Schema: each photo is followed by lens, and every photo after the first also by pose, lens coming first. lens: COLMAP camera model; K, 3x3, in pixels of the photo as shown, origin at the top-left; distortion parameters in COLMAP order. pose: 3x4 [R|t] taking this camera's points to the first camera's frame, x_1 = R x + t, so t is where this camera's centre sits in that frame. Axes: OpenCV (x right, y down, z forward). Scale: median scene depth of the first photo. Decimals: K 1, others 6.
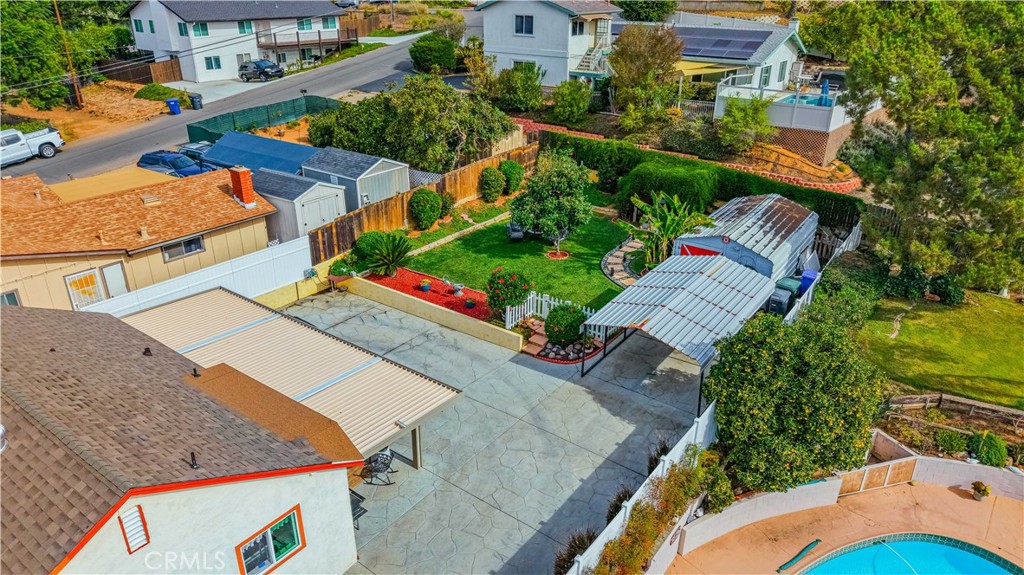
lens RADIAL K [[665.8, 0, 515.6], [0, 665.8, 288.1], [0, 0, 1]] dist [0.087302, -0.116634]
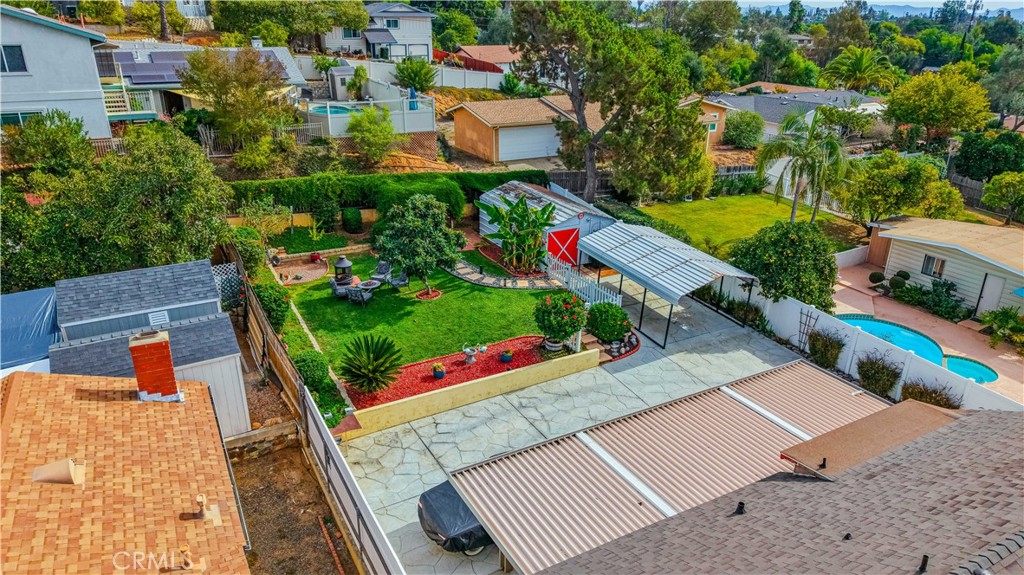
lens RADIAL K [[665.8, 0, 515.6], [0, 665.8, 288.1], [0, 0, 1]] dist [0.087302, -0.116634]
pose [[0.422168, -0.345920, 0.837922, -0.730210], [0.369342, 0.909768, 0.189496, -0.211048], [-0.827865, 0.229481, 0.511838, 0.493917]]
